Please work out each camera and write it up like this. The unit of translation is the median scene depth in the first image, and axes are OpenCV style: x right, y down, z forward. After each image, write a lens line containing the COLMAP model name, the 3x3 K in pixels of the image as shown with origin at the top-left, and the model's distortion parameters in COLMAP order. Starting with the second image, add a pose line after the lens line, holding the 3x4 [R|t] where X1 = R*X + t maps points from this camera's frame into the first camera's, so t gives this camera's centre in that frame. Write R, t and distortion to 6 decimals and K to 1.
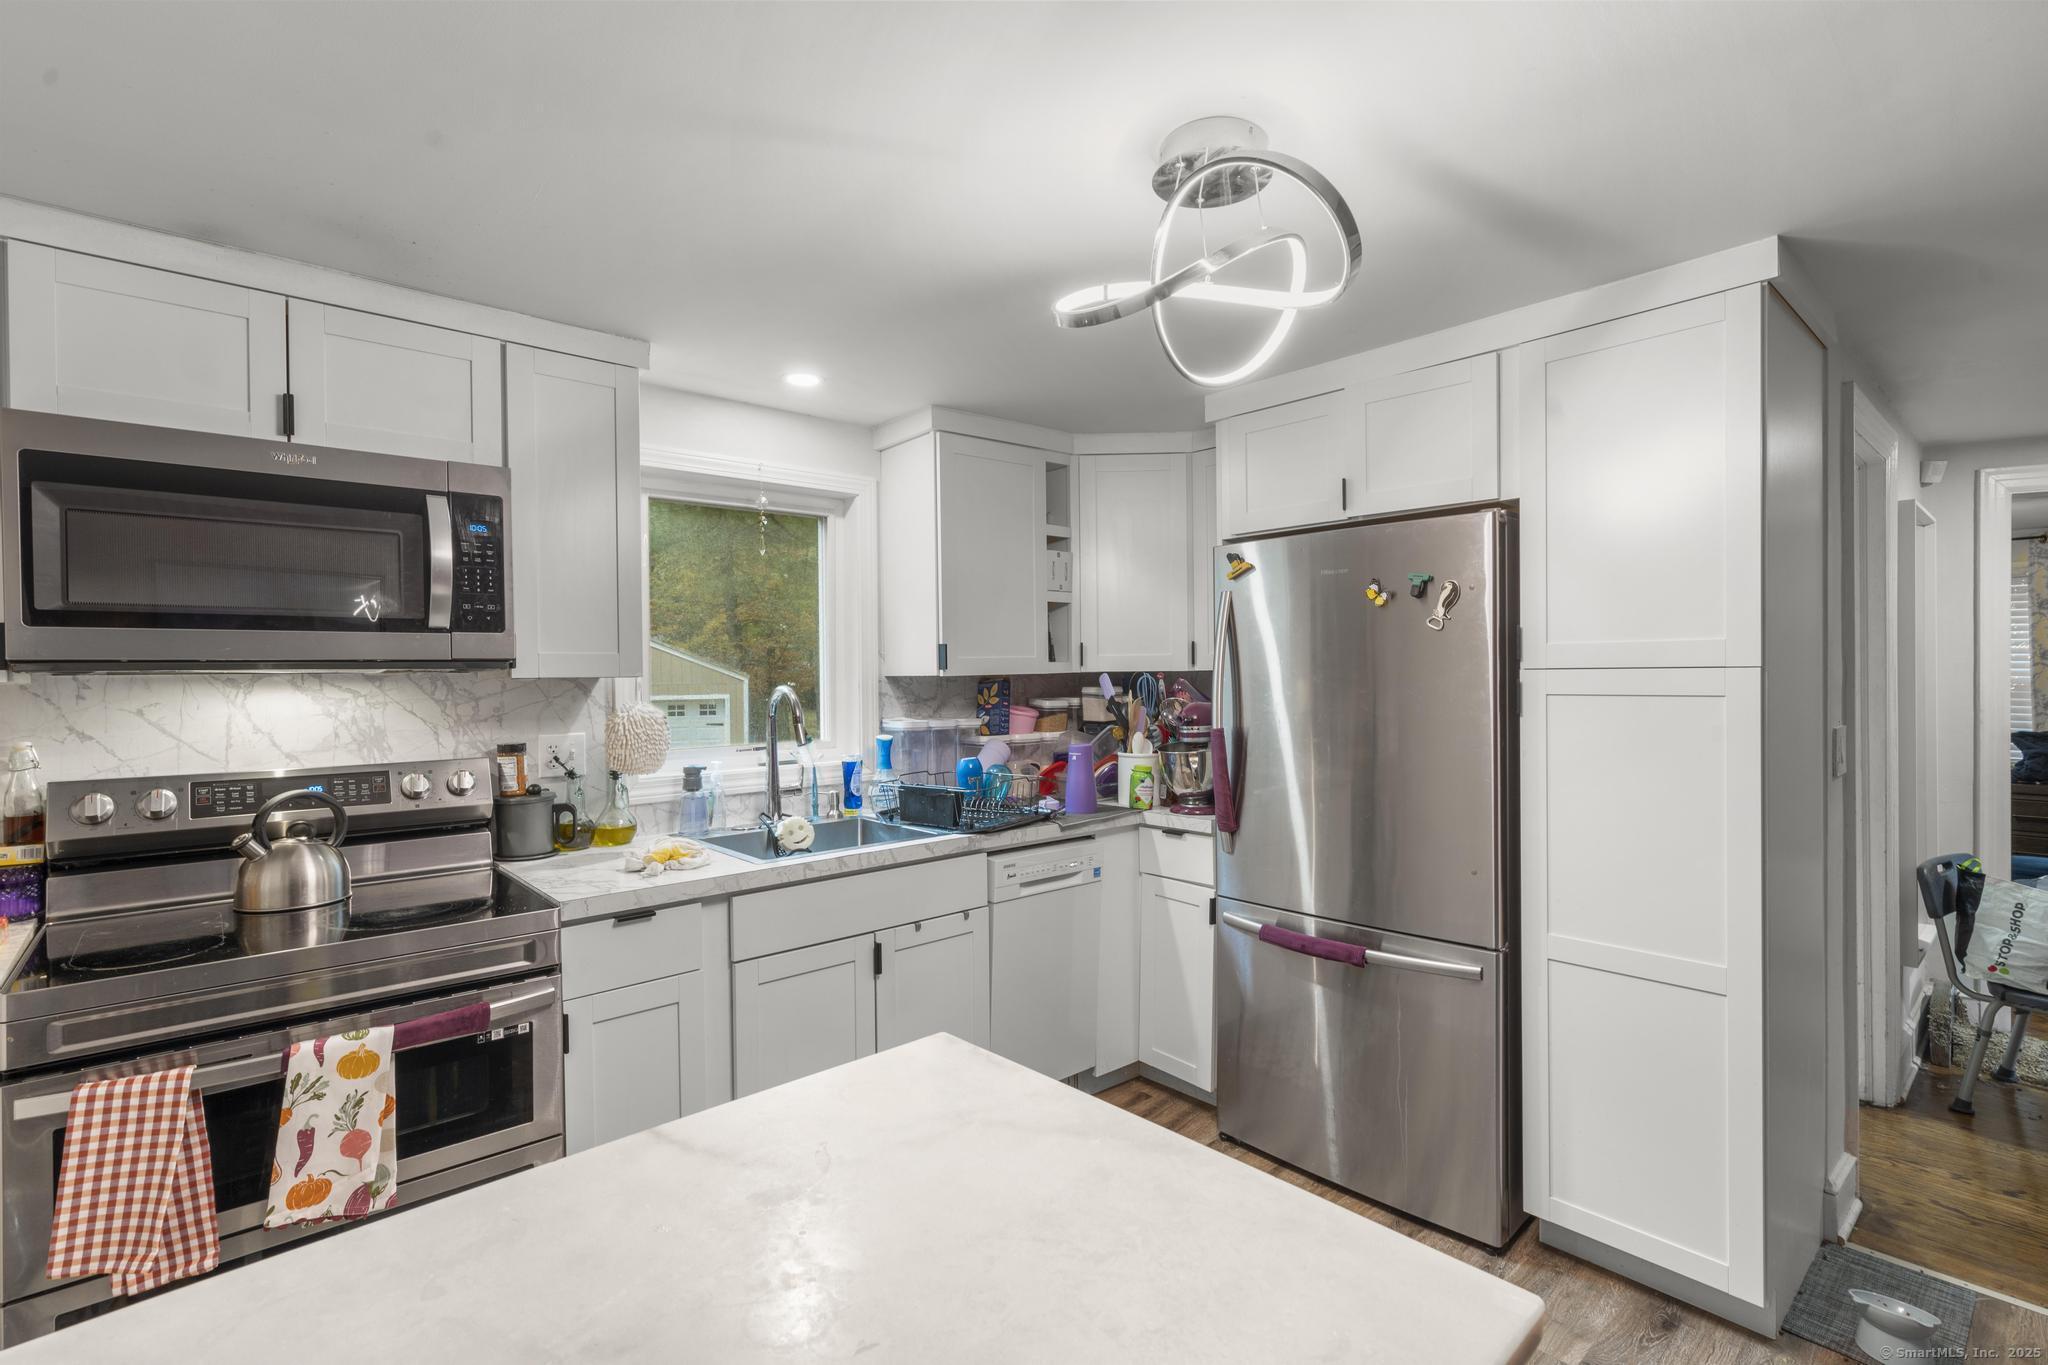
lens RADIAL K [[947.6, 0, 1026.0], [0, 947.6, 679.8], [0, 0, 1]] dist [-0.000548, 0.001002]
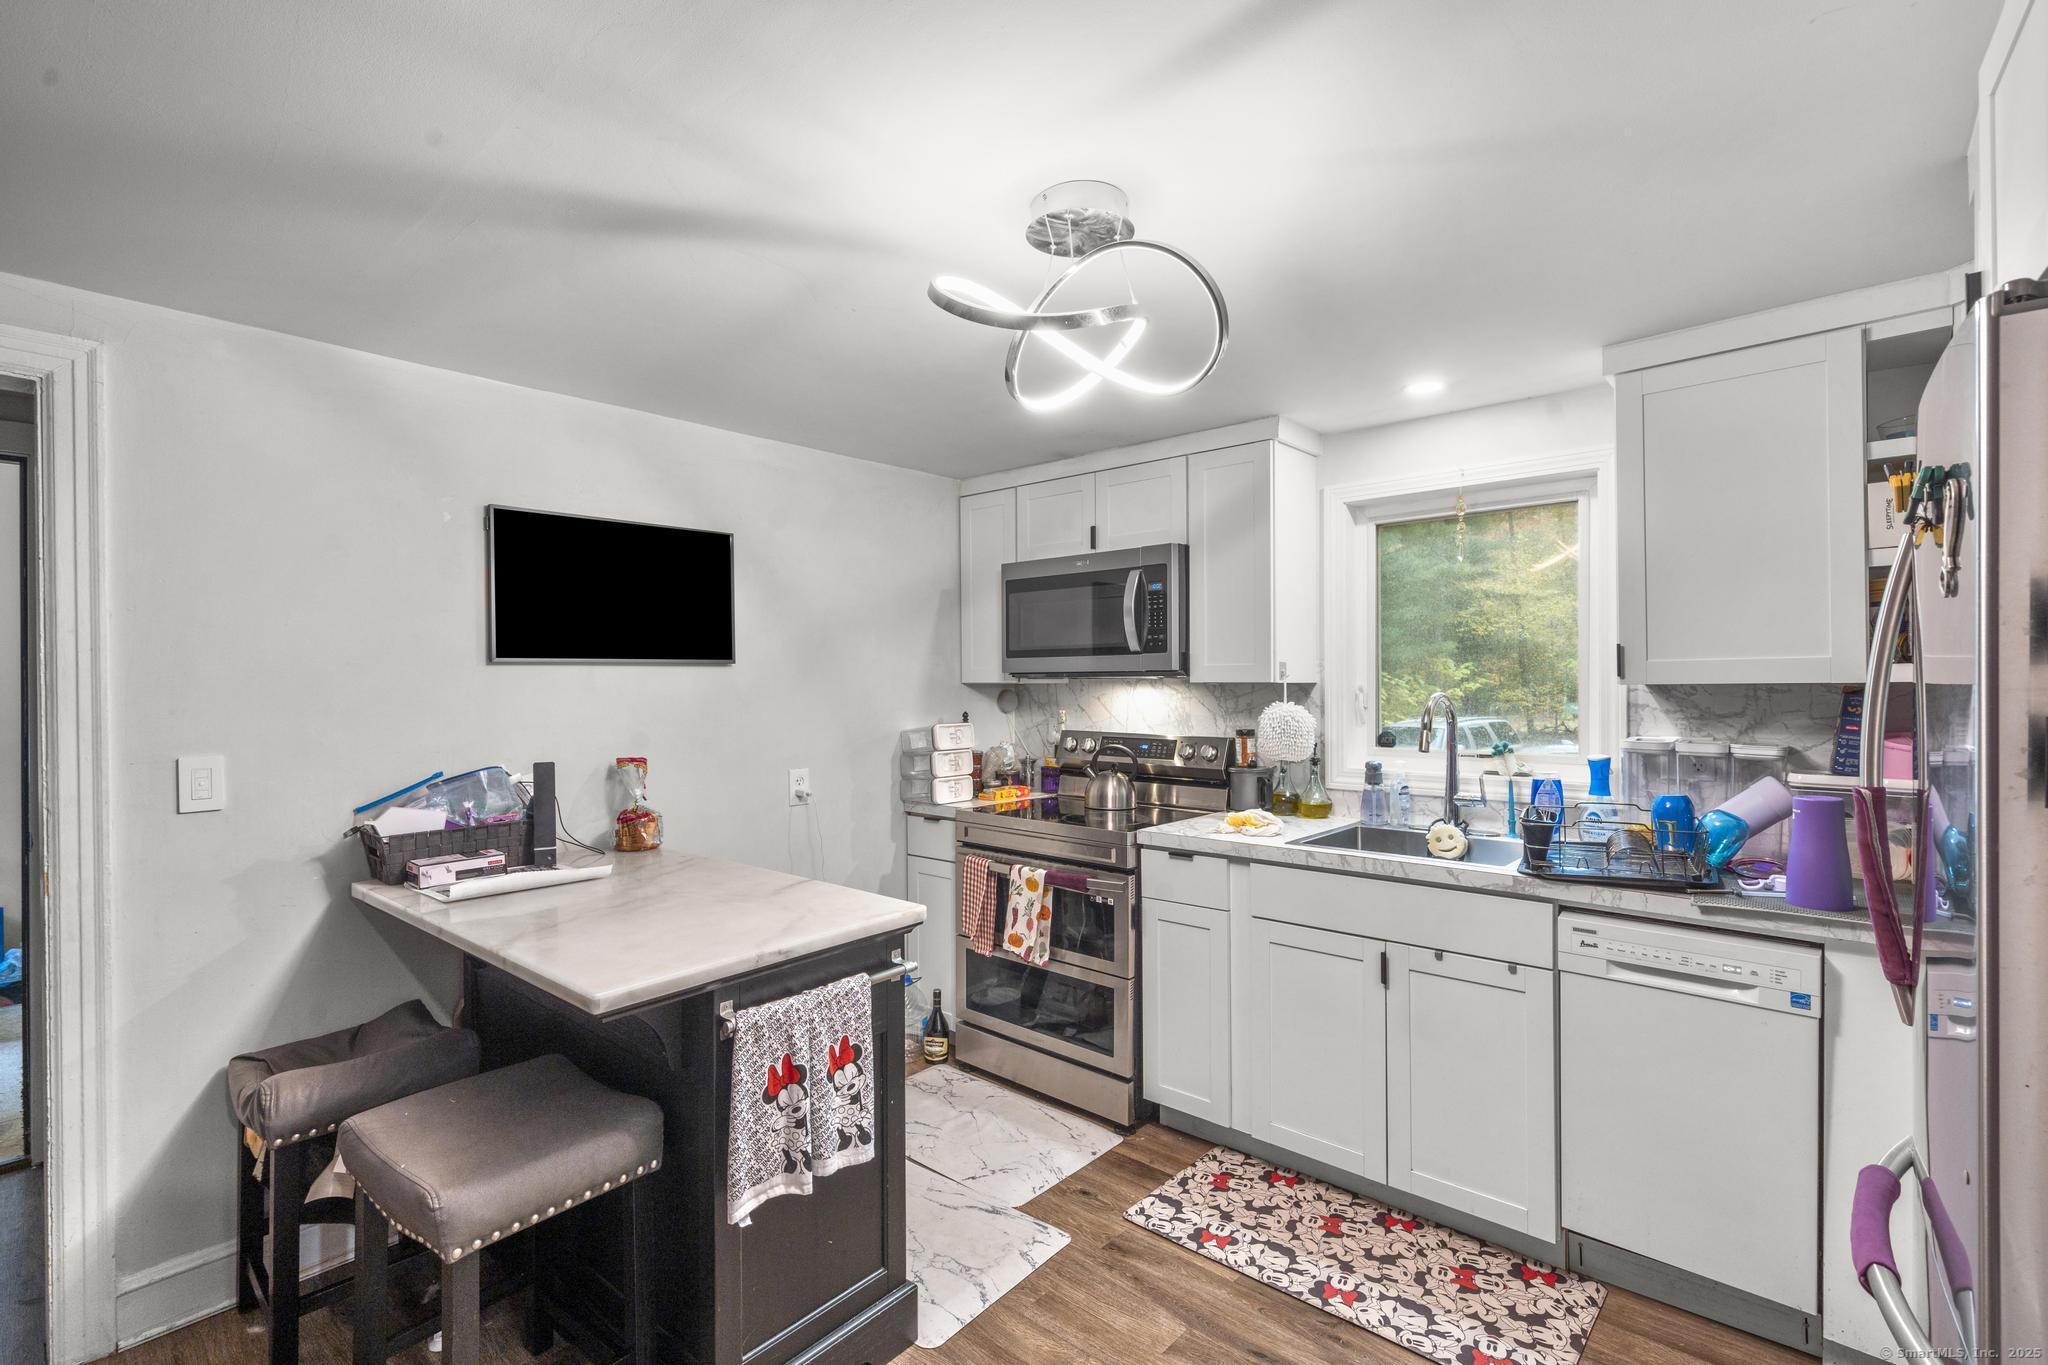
lens RADIAL K [[947.6, 0, 1038.1], [0, 947.6, 681.6], [0, 0, 1]] dist [-0.000548, 0.001002]
pose [[0.111982, 0.008898, -0.993670, 0.875988], [-0.005823, 0.999949, 0.008298, -0.013747], [0.993693, 0.004857, 0.112028, 0.587006]]
